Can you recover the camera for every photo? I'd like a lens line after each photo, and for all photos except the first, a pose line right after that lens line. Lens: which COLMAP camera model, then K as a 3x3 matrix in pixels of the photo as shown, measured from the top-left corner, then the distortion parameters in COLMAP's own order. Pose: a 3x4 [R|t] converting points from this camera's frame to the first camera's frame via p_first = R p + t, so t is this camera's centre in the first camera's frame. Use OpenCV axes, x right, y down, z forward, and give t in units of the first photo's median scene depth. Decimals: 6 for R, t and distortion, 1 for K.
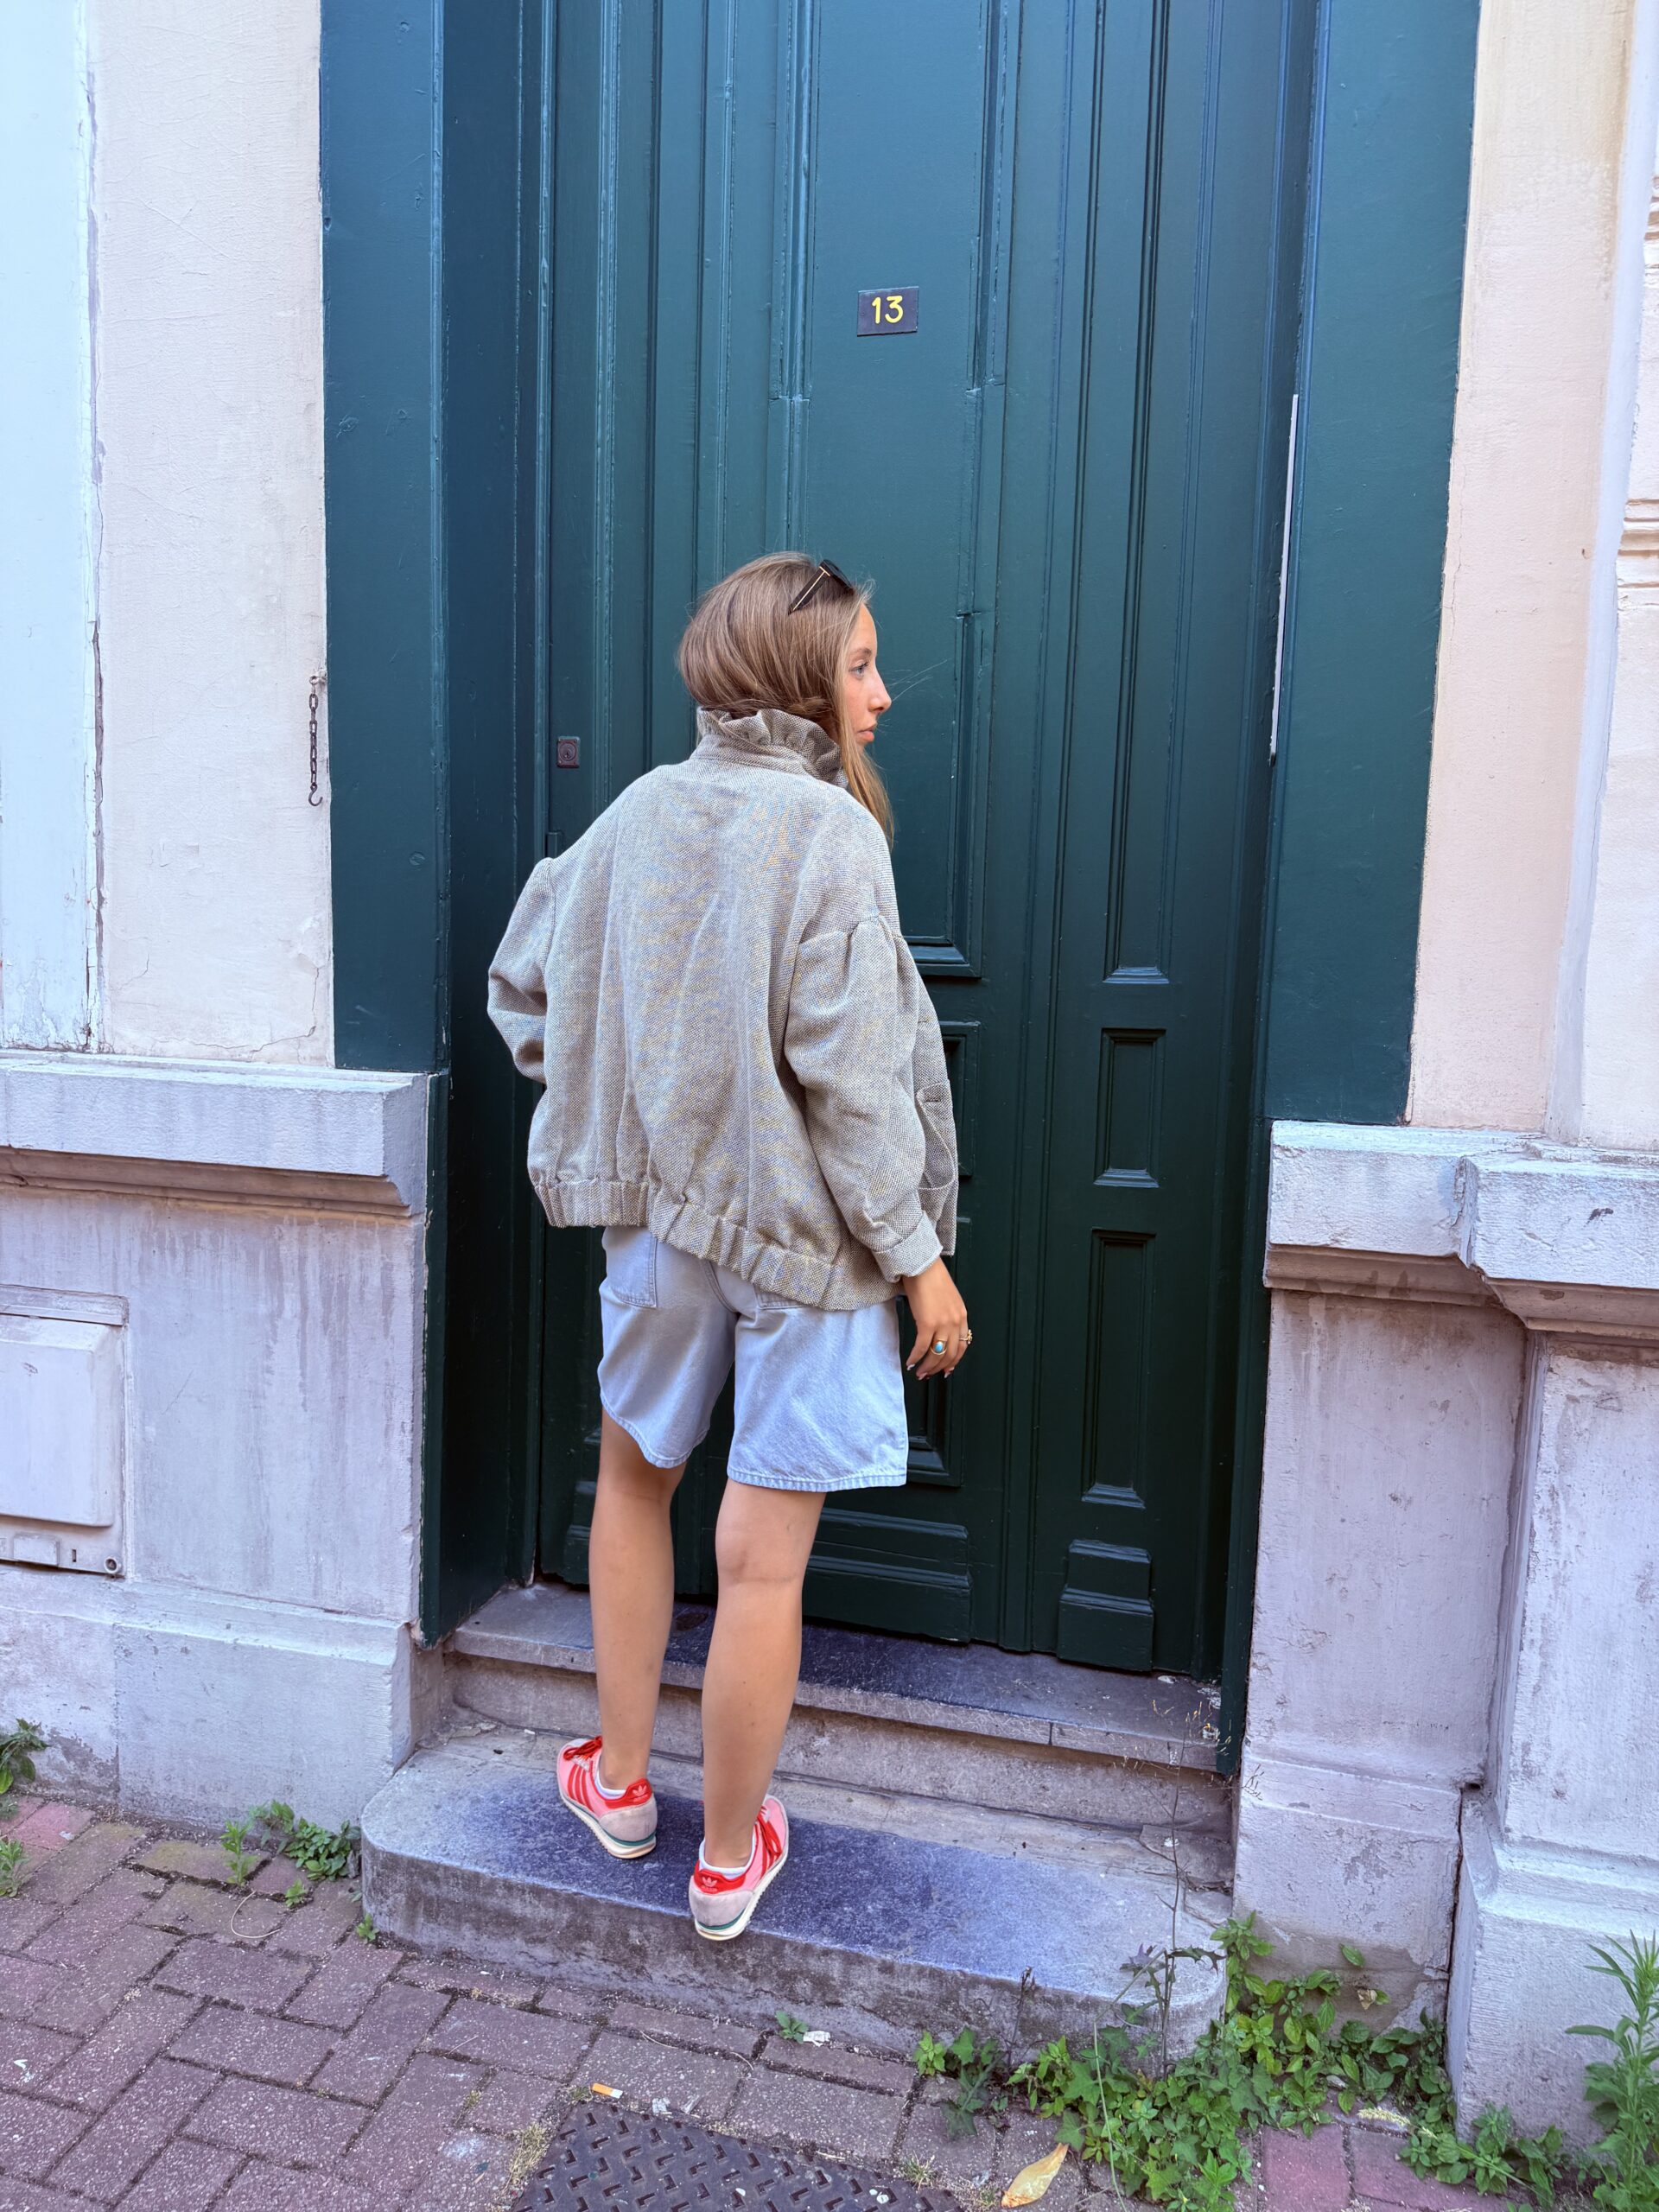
lens RADIAL K [[1573.7, 0, 819.6], [0, 1573.7, 1102.9], [0, 0, 1]] dist [0.012464, -0.024709]
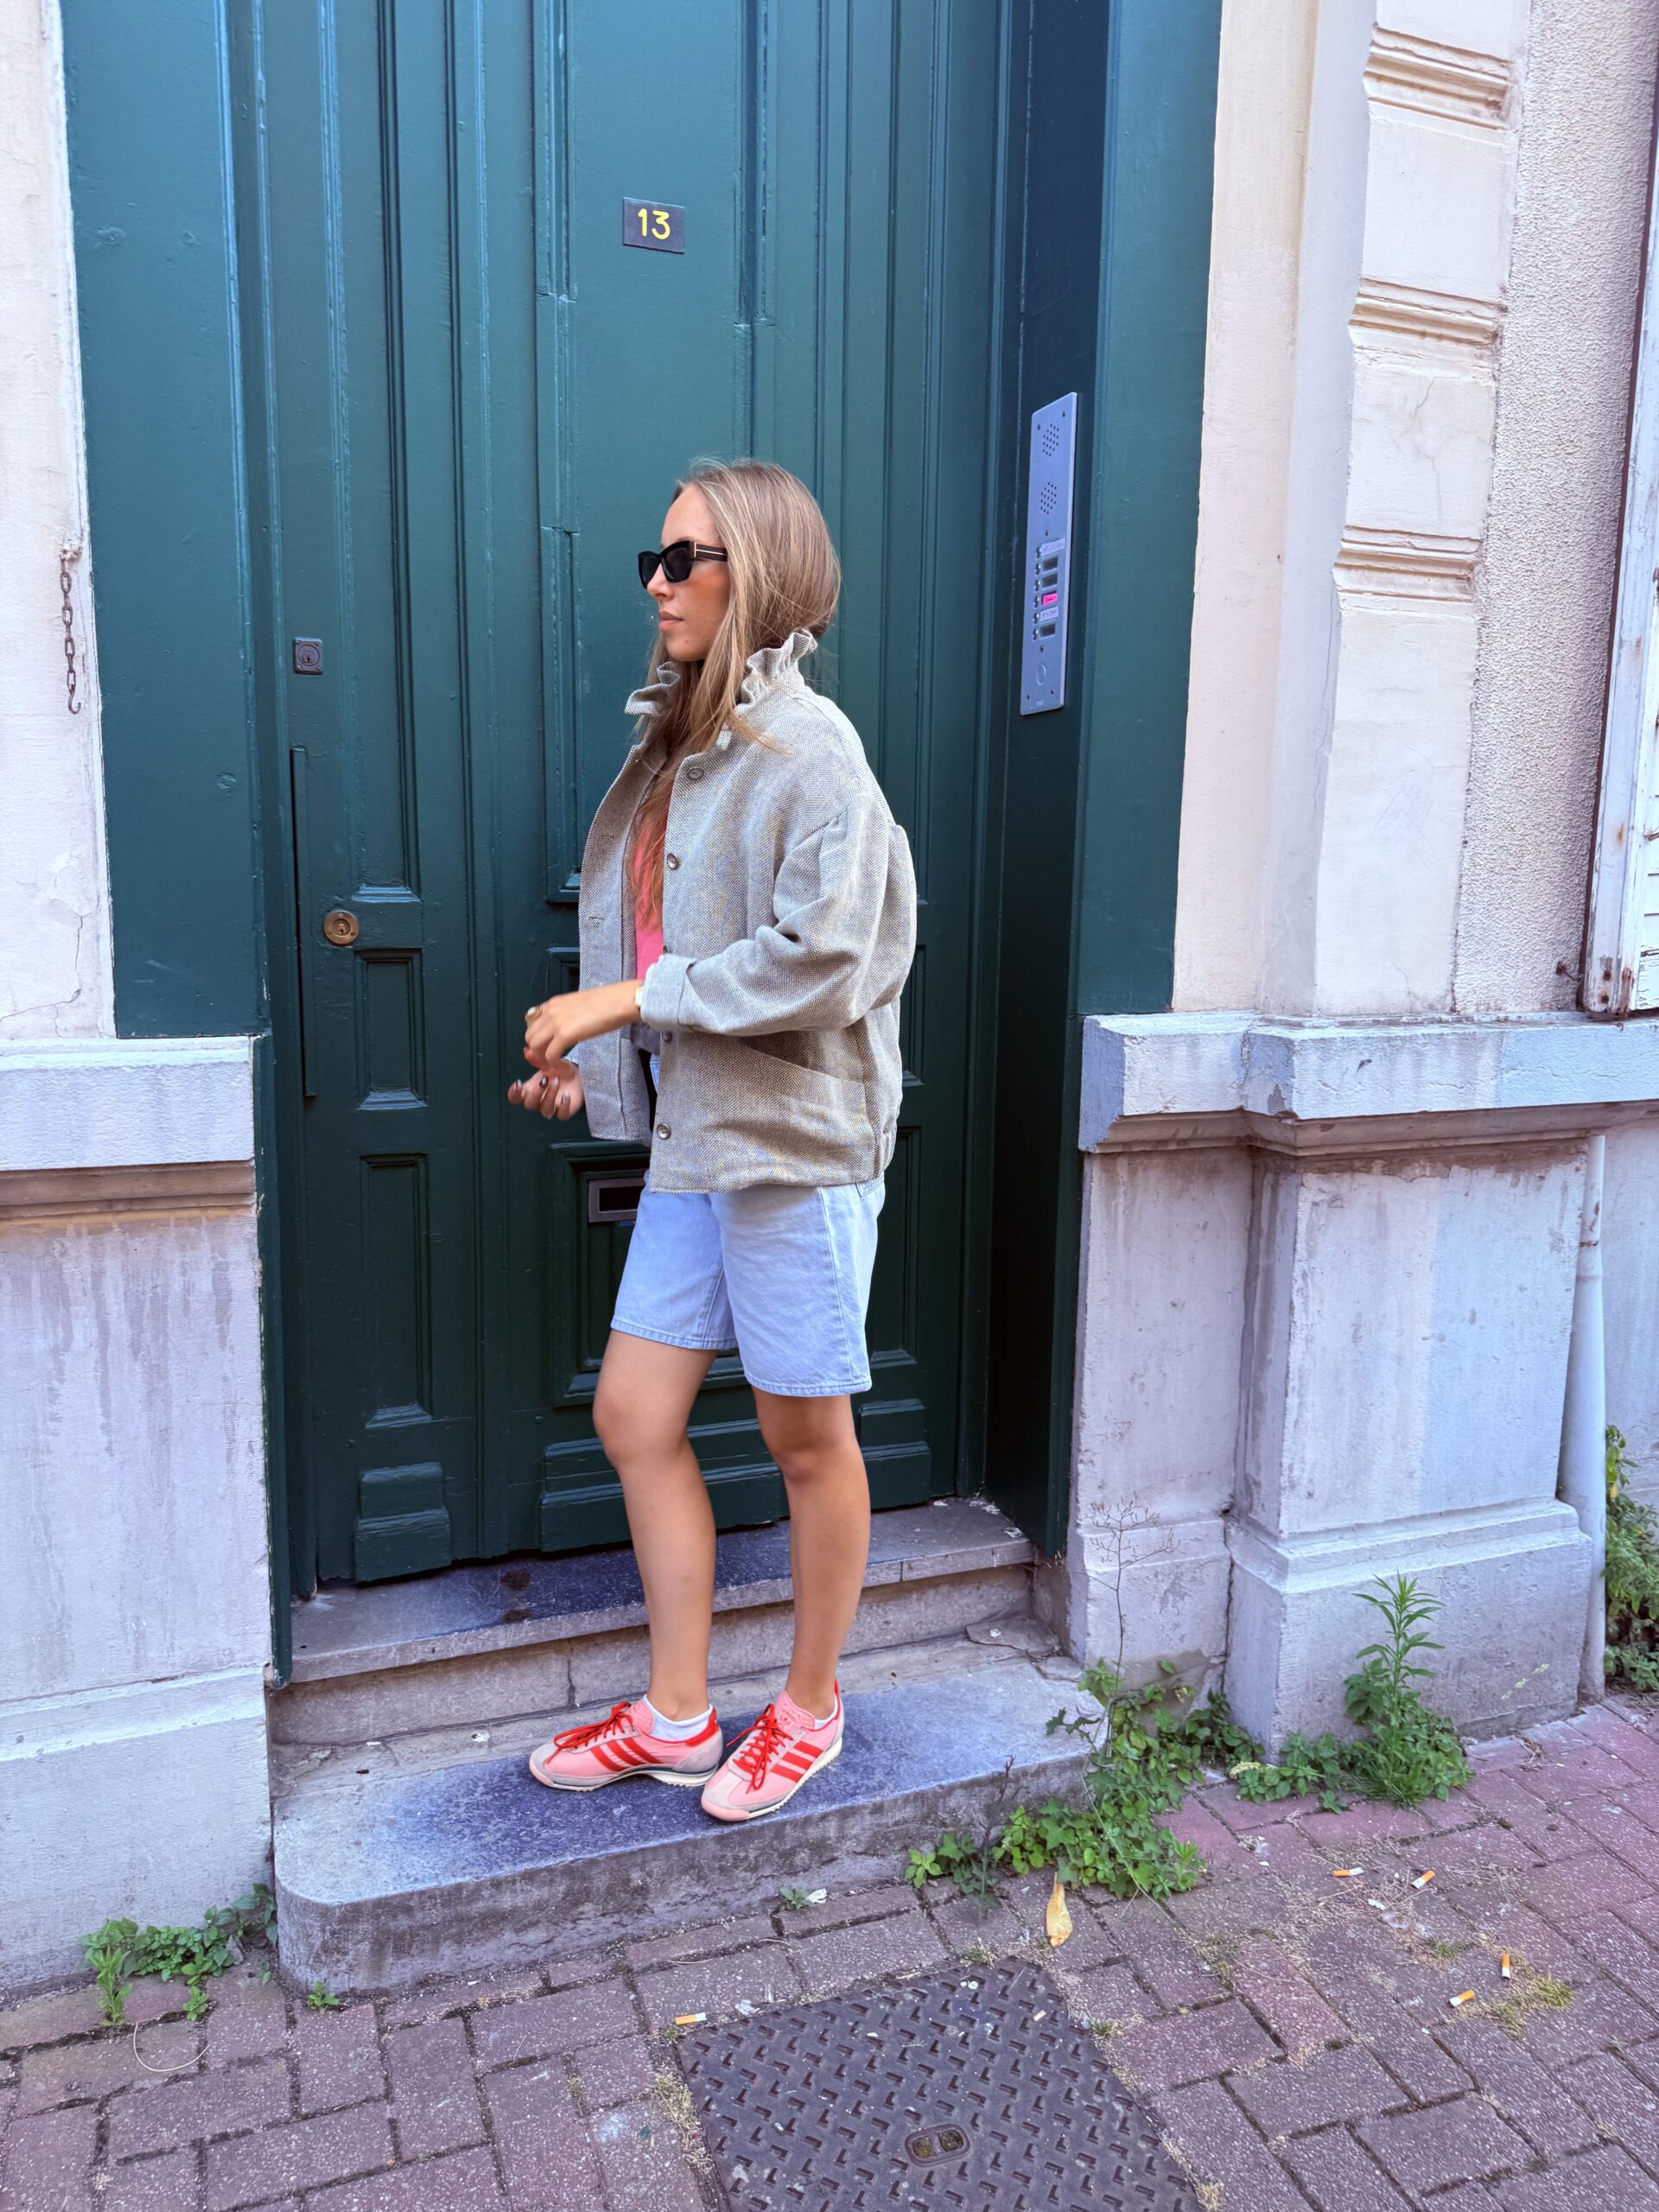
lens RADIAL K [[1573.7, 0, 822.9], [0, 1573.7, 1113.1], [0, 0, 1]] dist [0.012464, -0.024709]
pose [[0.812355, -0.109525, 0.572786, -0.566527], [0.072663, 0.993561, 0.086929, -0.033158], [-0.578619, -0.028997, 0.815082, 0.137002]]
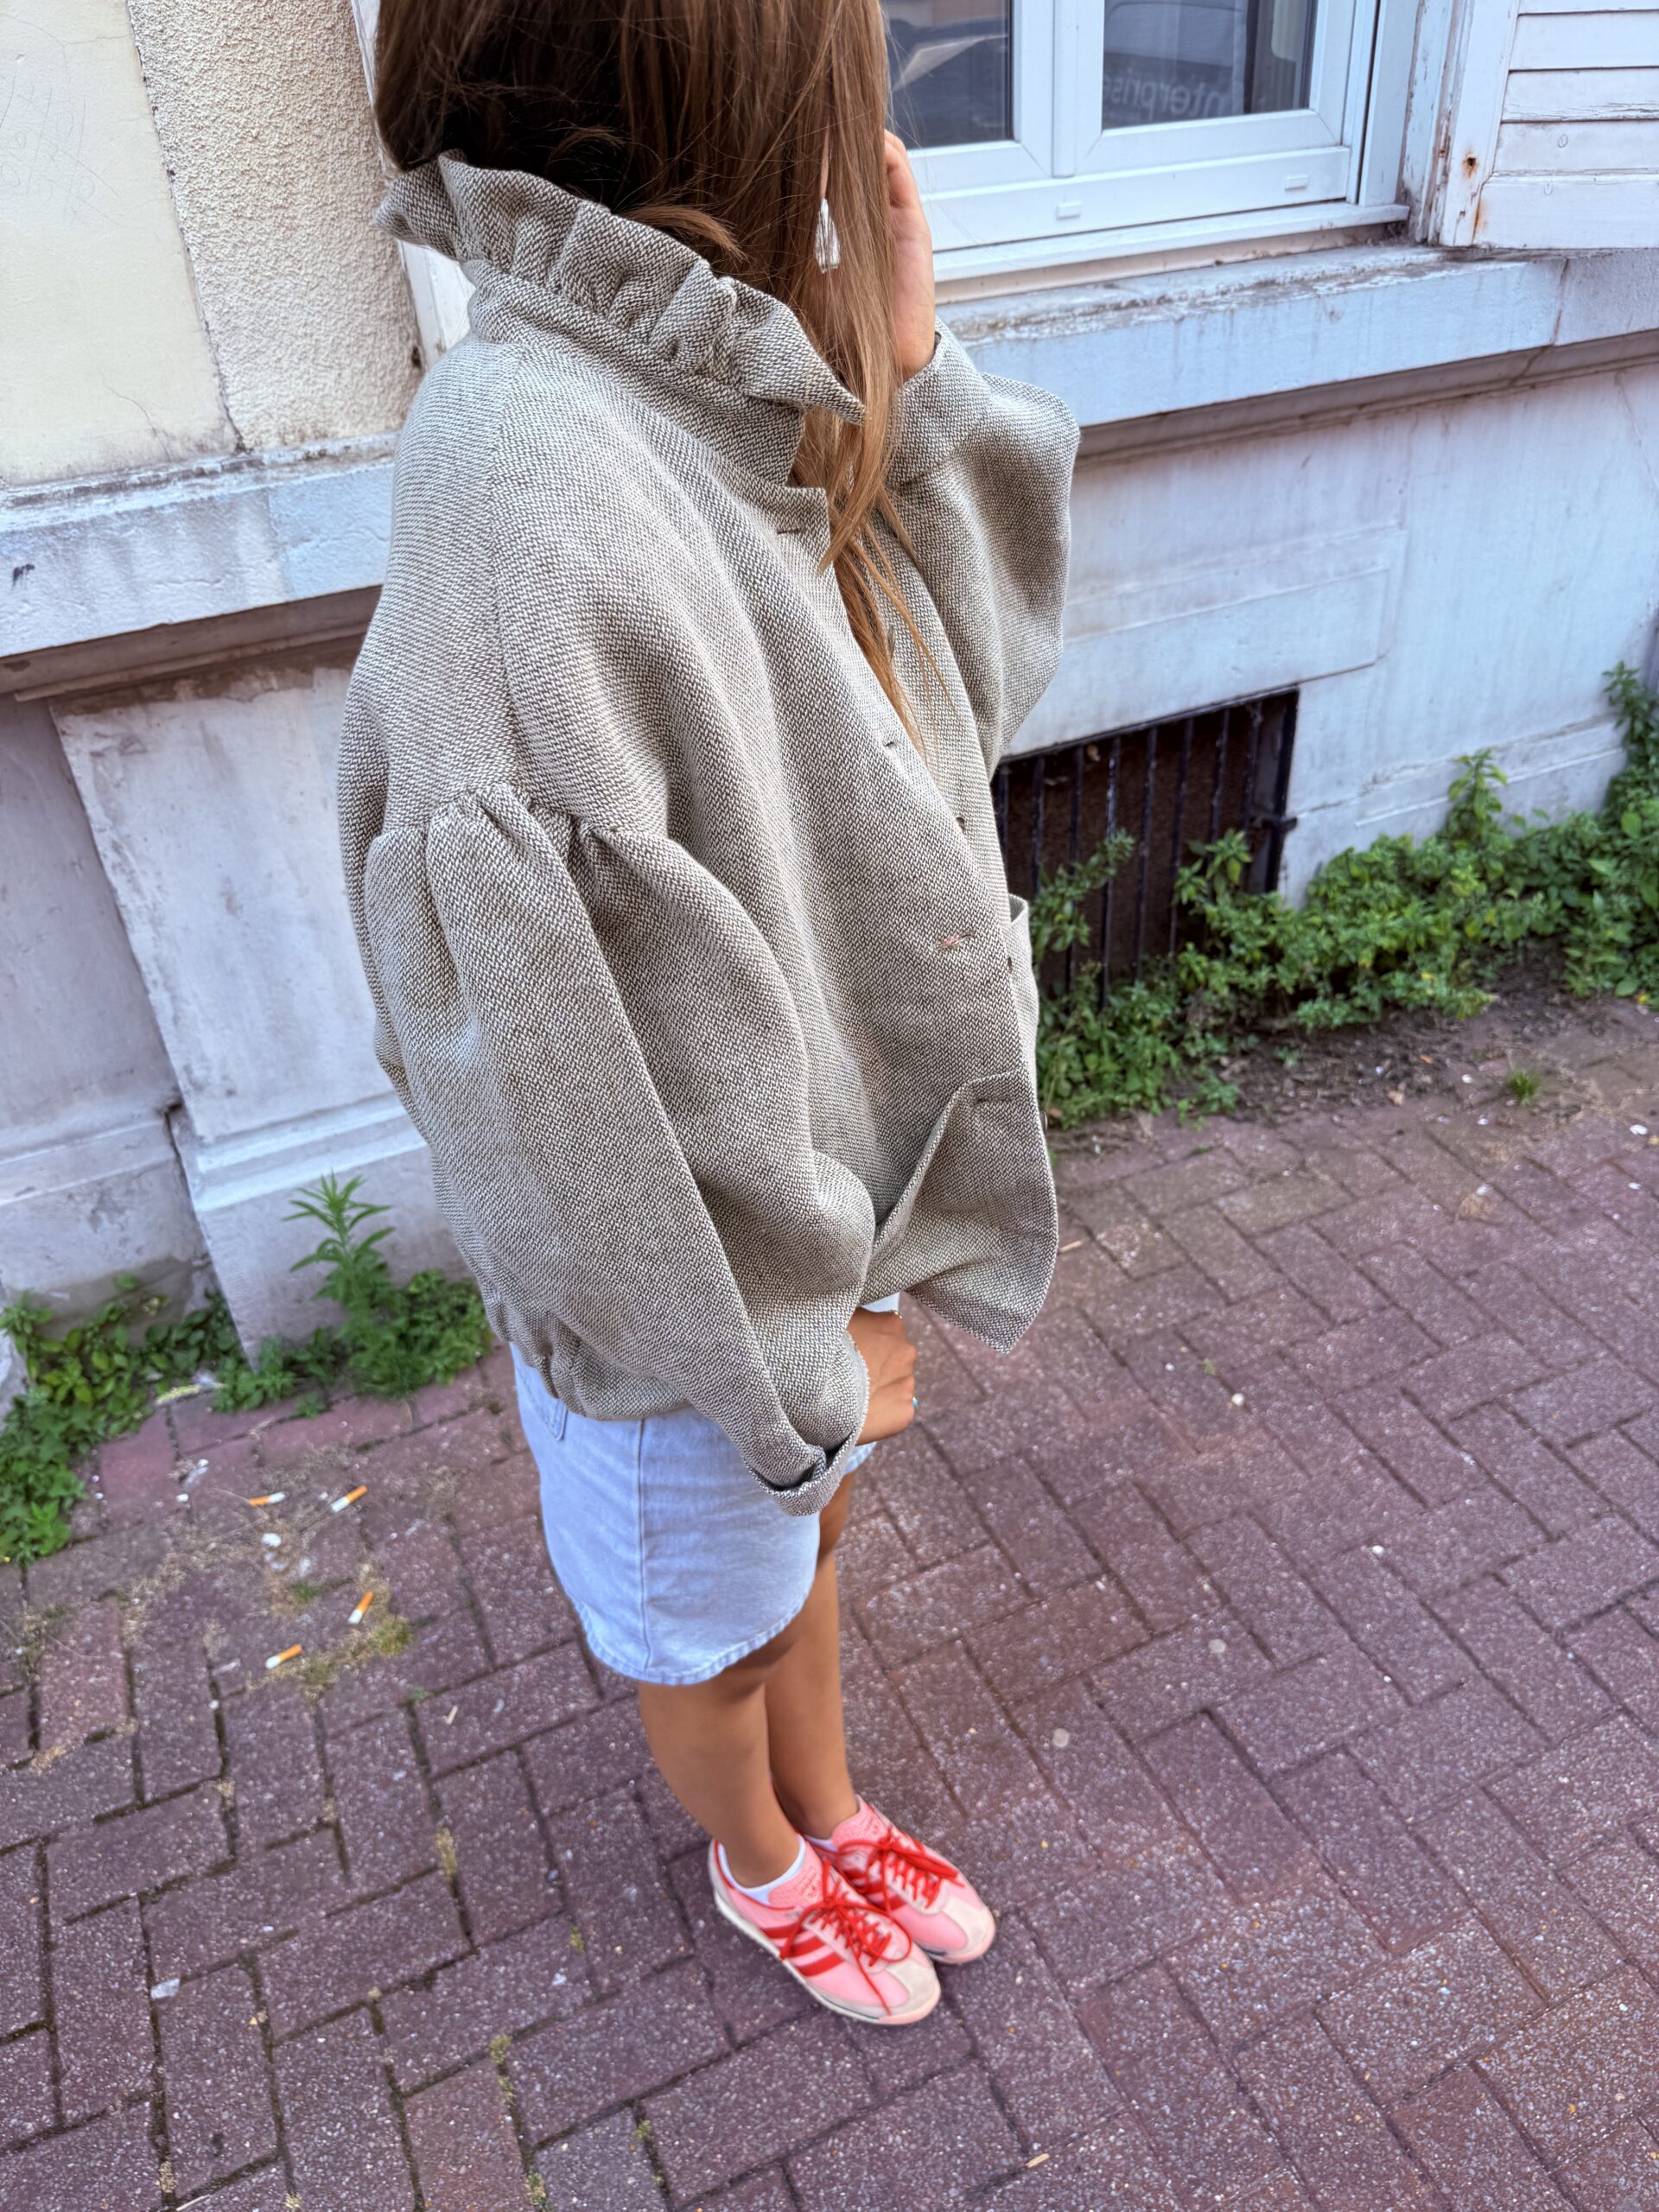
lens RADIAL K [[1573.7, 0, 810.6], [0, 1573.7, 1105.4], [0, 0, 1]] dist [0.012464, -0.024709]
pose [[0.765259, -0.428306, 0.480555, 0.226150], [0.153904, 0.846609, 0.509477, -0.056177], [-0.625054, -0.315923, 0.713793, -0.055750]]
